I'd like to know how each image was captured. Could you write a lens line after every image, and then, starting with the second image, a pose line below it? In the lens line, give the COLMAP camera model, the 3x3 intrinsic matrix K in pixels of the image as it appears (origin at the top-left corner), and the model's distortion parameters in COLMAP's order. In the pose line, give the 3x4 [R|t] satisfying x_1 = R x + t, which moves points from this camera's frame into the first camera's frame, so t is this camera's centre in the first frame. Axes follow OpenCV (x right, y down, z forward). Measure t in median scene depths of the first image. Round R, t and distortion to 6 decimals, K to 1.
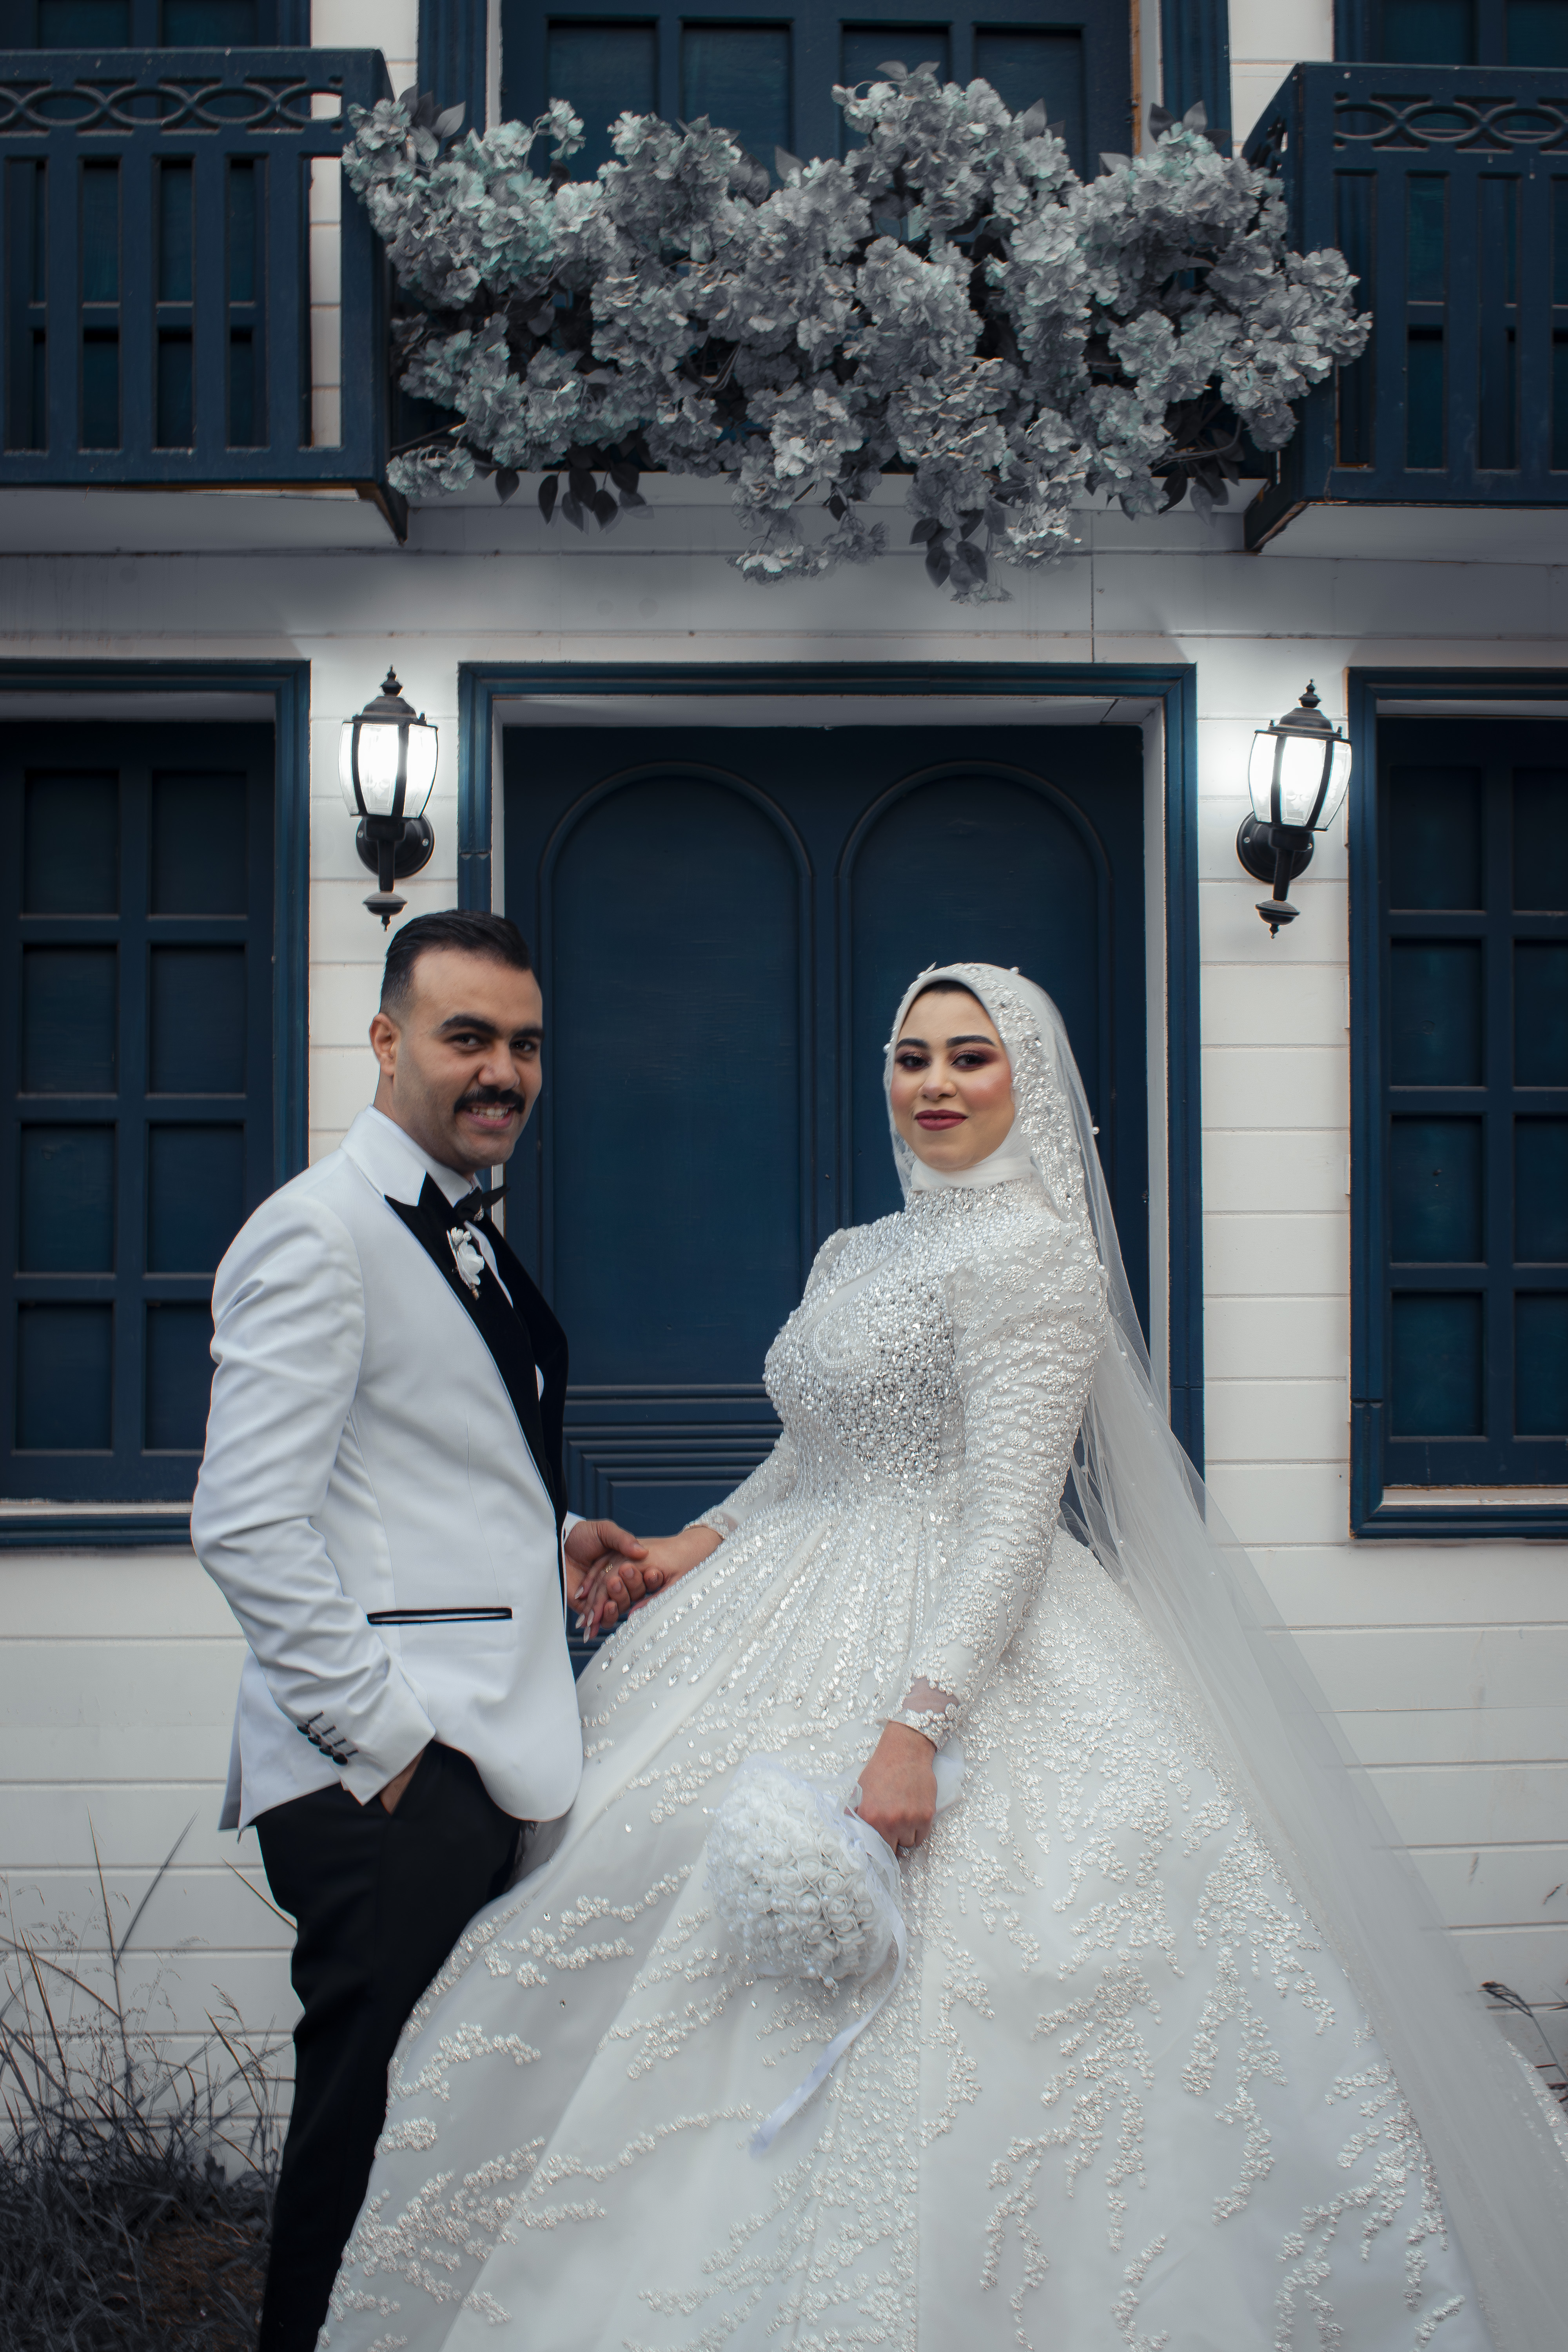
lens RADIAL K [[2716.0, 0, 827.6], [0, 2716.0, 1174.1], [0, 0, 1]] dist [-0.044436, -0.052812]
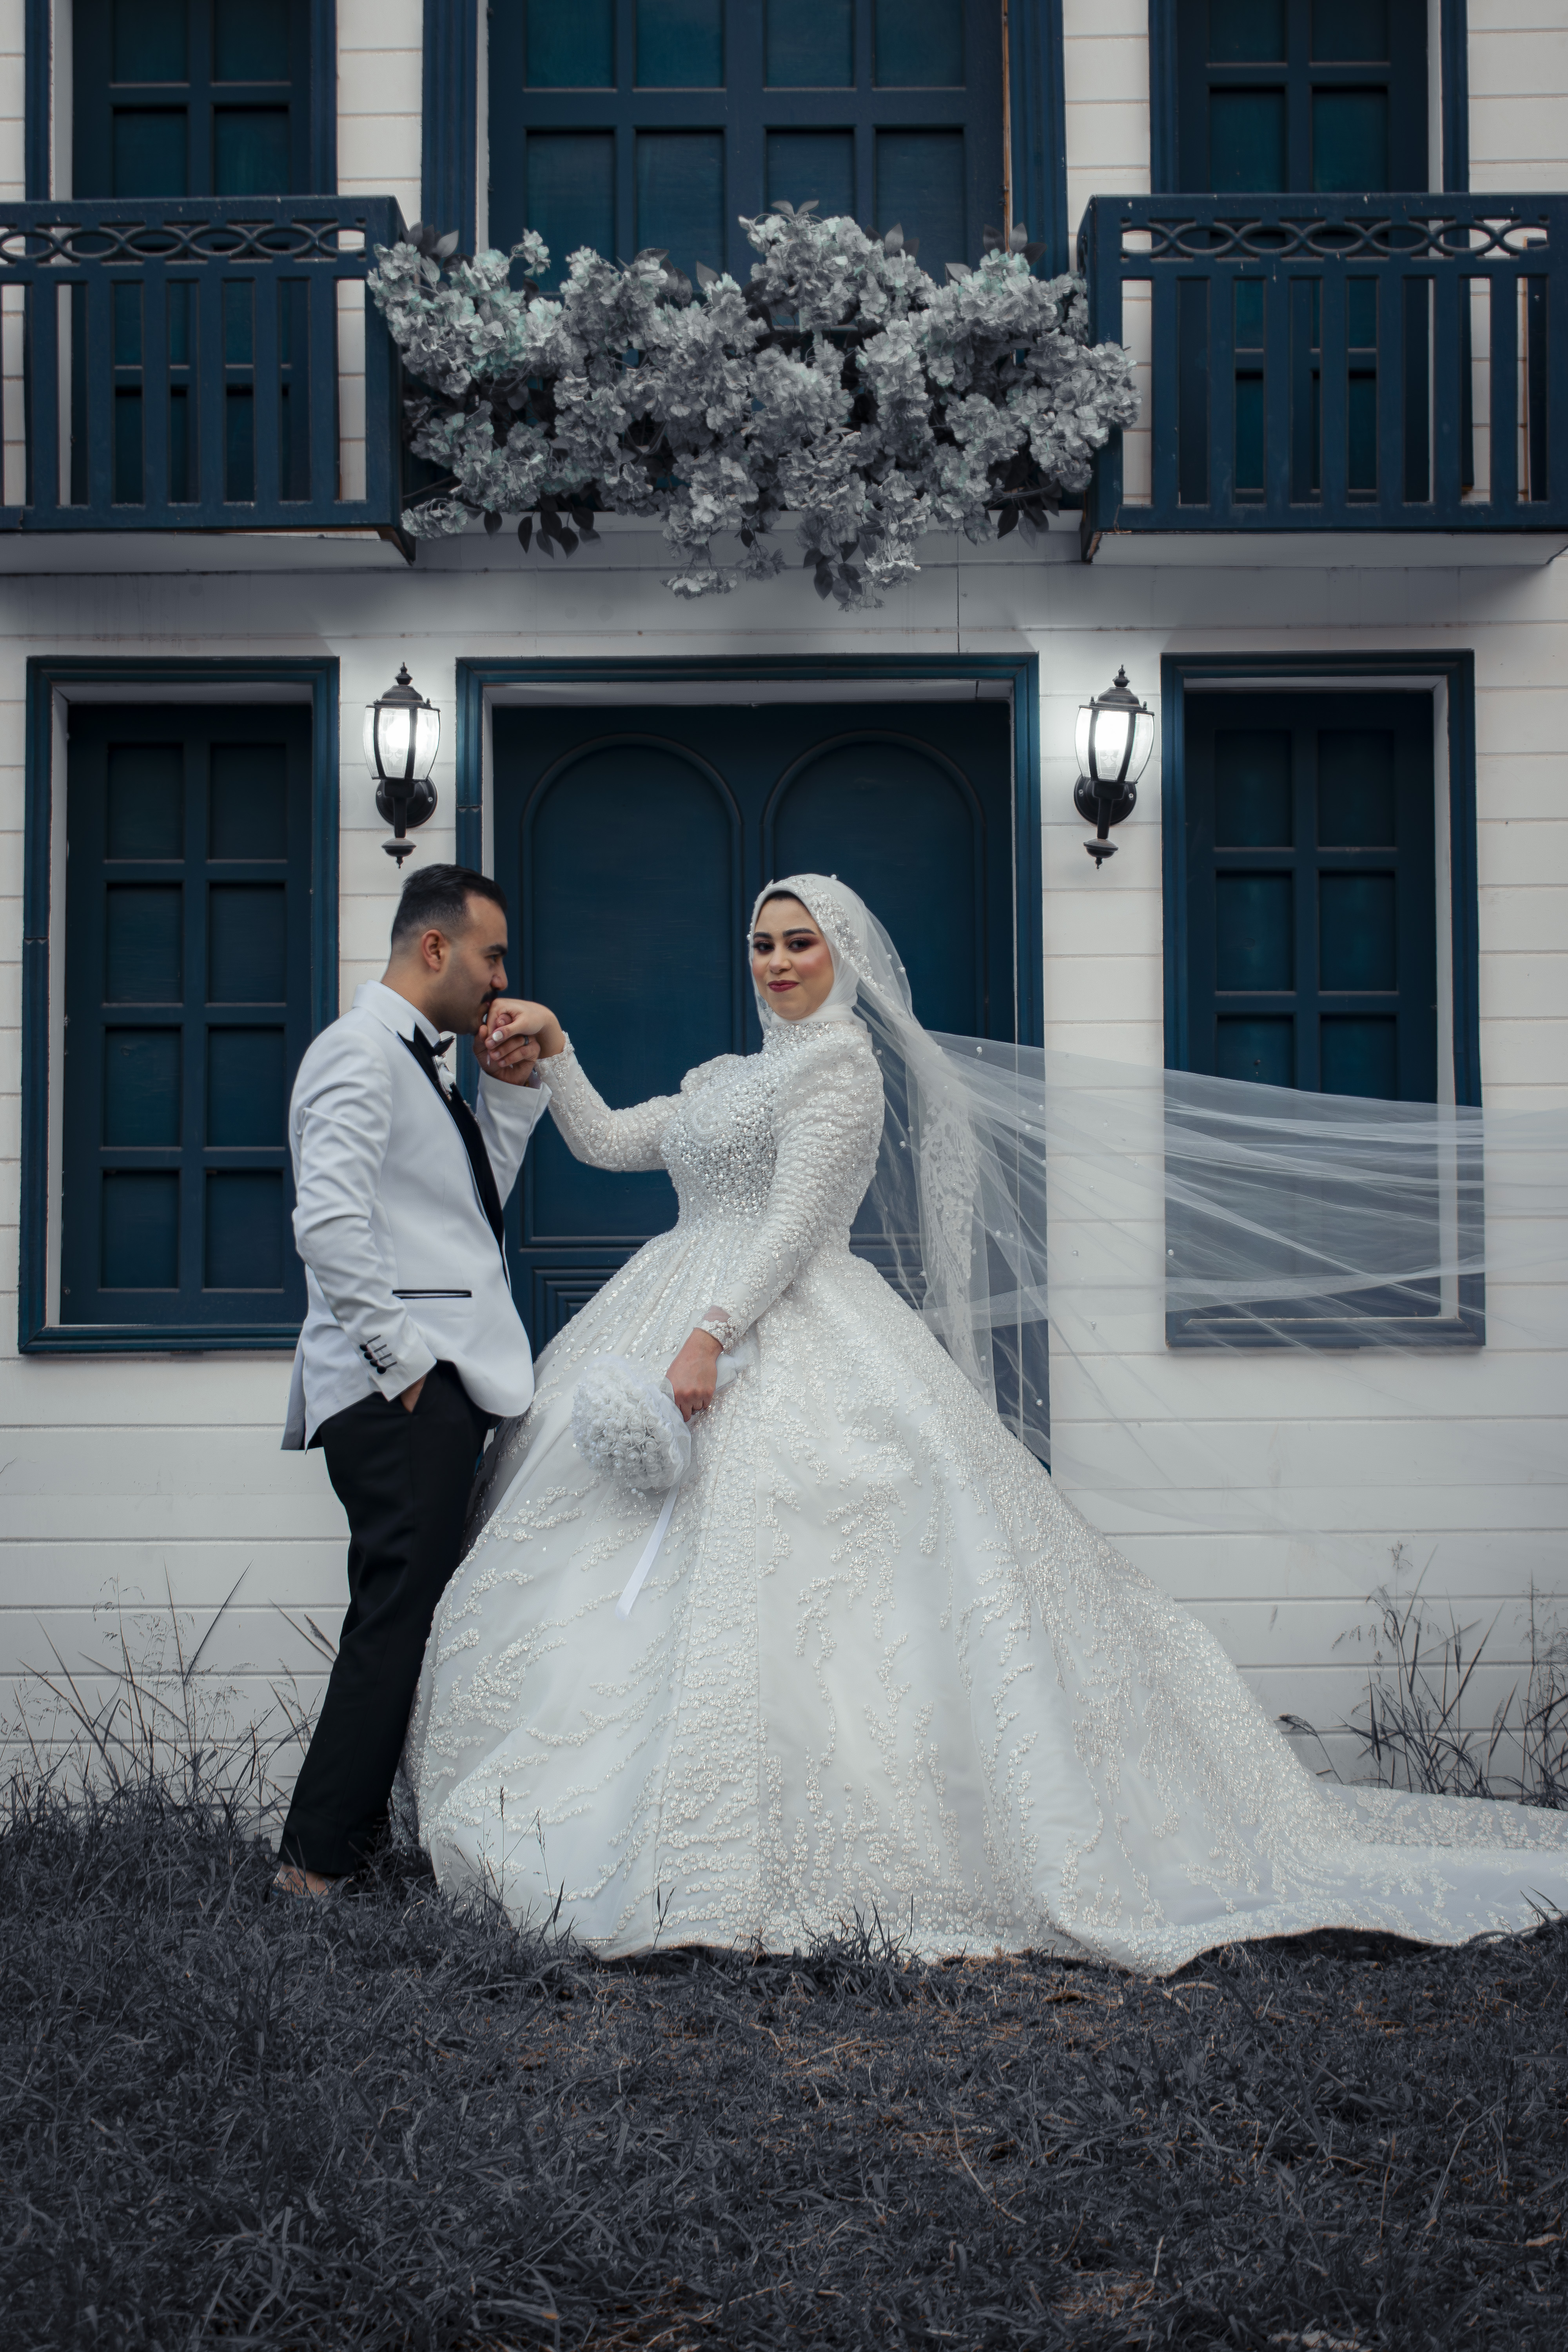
lens RADIAL K [[4271.3, 0, 784.0], [0, 4271.3, 1176.0], [0, 0, 1]] dist [0.004034, 0.202861]
pose [[0.998220, -0.003689, -0.059518, 0.145649], [0.001626, 0.999397, -0.034685, 0.132671], [0.059611, 0.034527, 0.997624, -1.053299]]
